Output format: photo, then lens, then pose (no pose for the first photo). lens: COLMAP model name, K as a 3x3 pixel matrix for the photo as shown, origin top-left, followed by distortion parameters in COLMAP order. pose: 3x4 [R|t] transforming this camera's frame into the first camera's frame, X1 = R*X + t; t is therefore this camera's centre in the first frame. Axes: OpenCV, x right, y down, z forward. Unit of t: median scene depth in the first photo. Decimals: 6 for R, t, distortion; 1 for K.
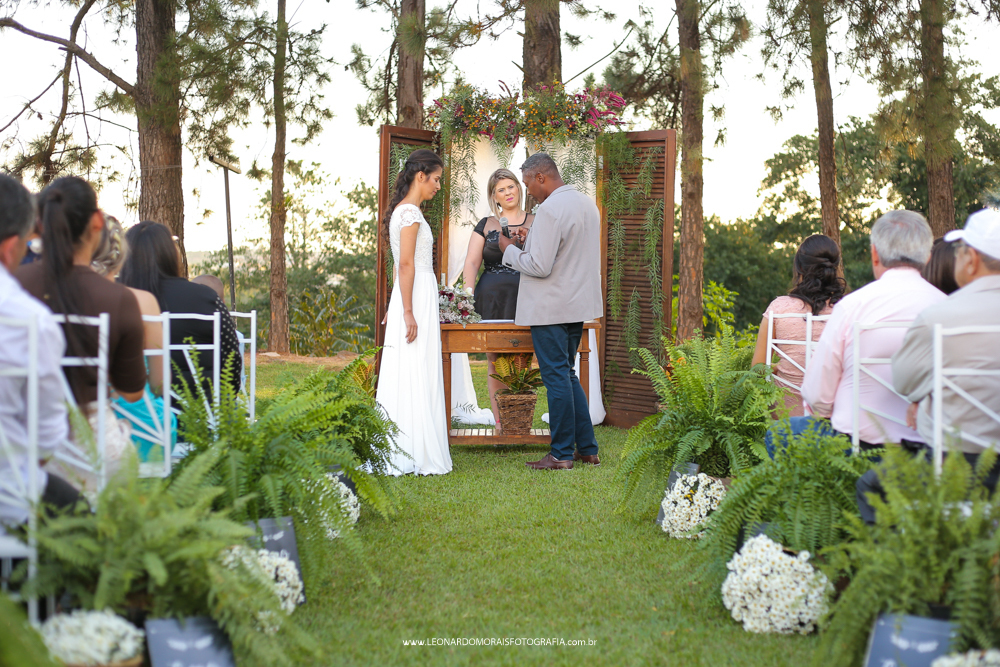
lens RADIAL K [[1548.4, 0, 539.9], [0, 1548.4, 349.5], [0, 0, 1]] dist [-0.115622, 0.042454]
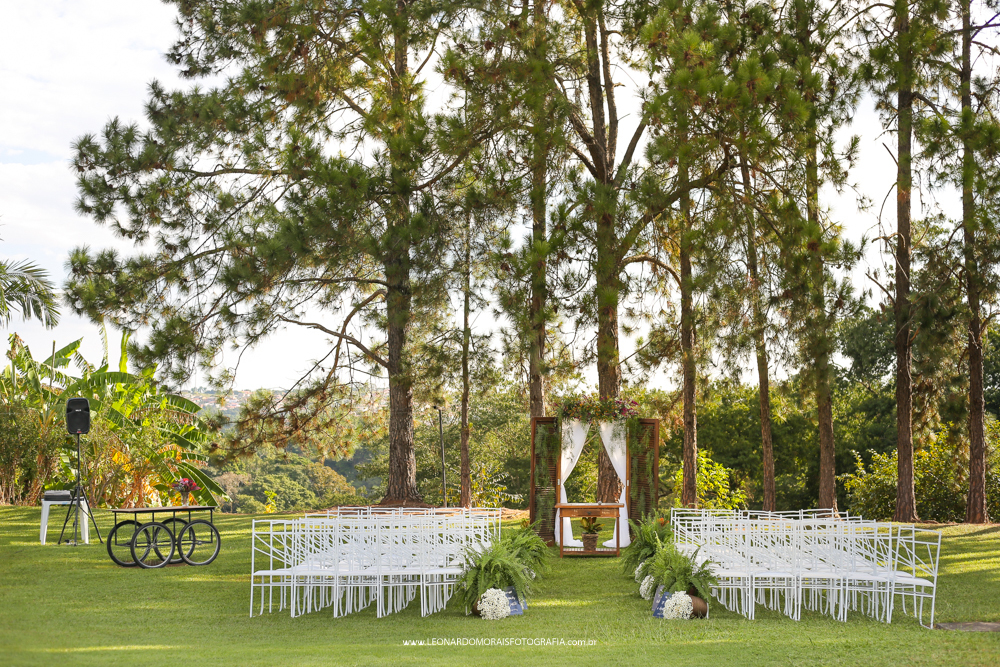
lens RADIAL K [[1480.5, 0, 500.0], [0, 1480.5, 333.5], [0, 0, 1]] dist [-0.119000, 0.011449]
pose [[0.995816, -0.008617, -0.090971, 0.050505], [-0.000376, 0.995148, -0.098387, -0.049120], [0.091377, 0.098010, 0.990981, -1.171095]]
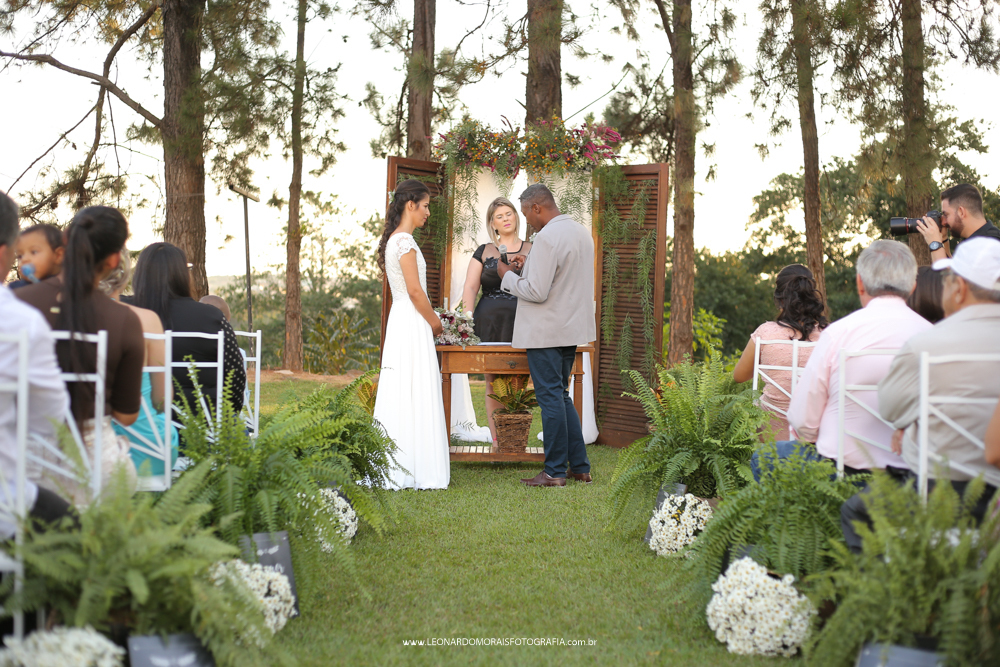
lens RADIAL K [[1437.2, 0, 503.1], [0, 1437.2, 348.3], [0, 0, 1]] dist [-0.107372, 0.032488]
pose [[0.999553, 0.013321, -0.026778, 0.003127], [-0.013730, 0.999791, -0.015161, -0.000416], [0.026571, 0.015522, 0.999526, 0.024024]]
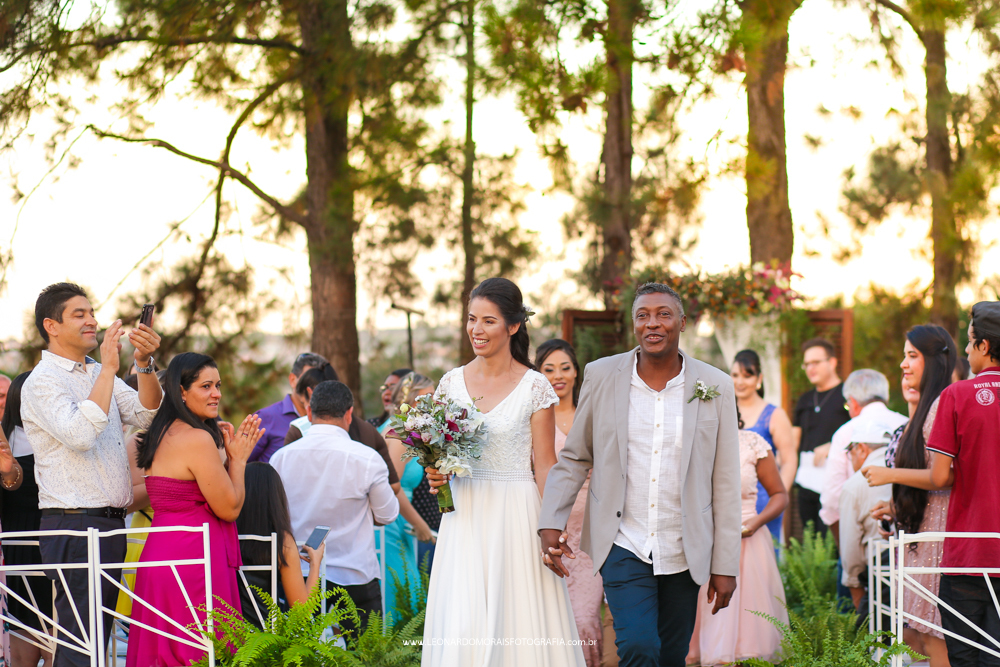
lens RADIAL K [[2550.7, 0, 500.0], [0, 2550.7, 333.5], [0, 0, 1]] dist [-0.021057, -0.093108]
pose [[0.987331, -0.014997, -0.157964, 0.118062], [0.005826, 0.998279, -0.058358, -0.029432], [0.158568, 0.056699, 0.985719, -0.649939]]
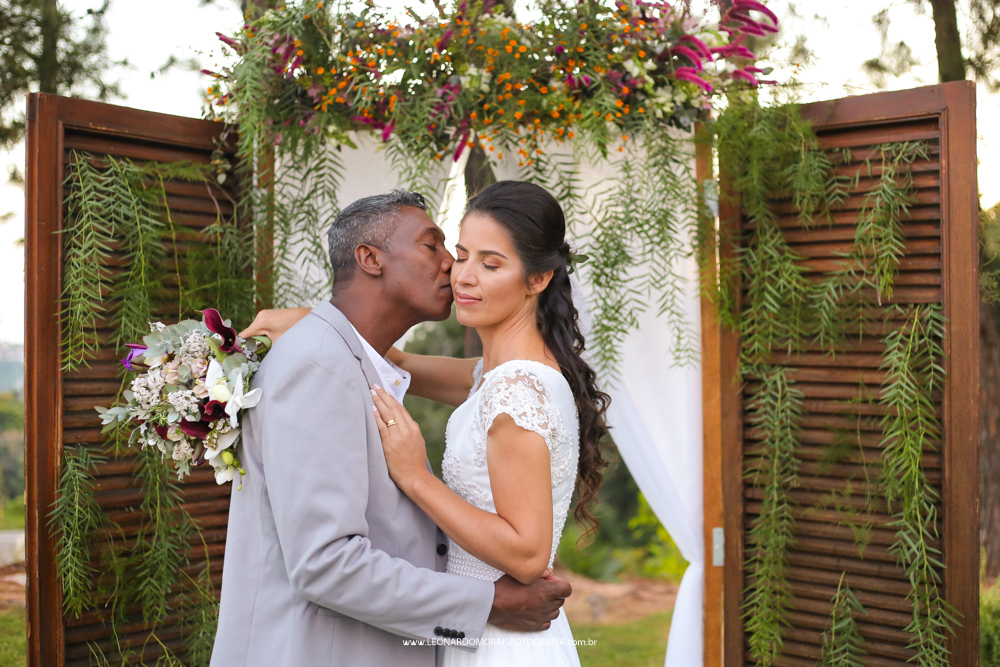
lens RADIAL K [[1480.5, 0, 500.0], [0, 1480.5, 333.5], [0, 0, 1]] dist [-0.119000, 0.011449]
pose [[0.999205, -0.031304, 0.024693, -0.016350], [0.032674, 0.997831, -0.057146, -0.074366], [-0.022851, 0.057908, 0.998060, 0.677217]]
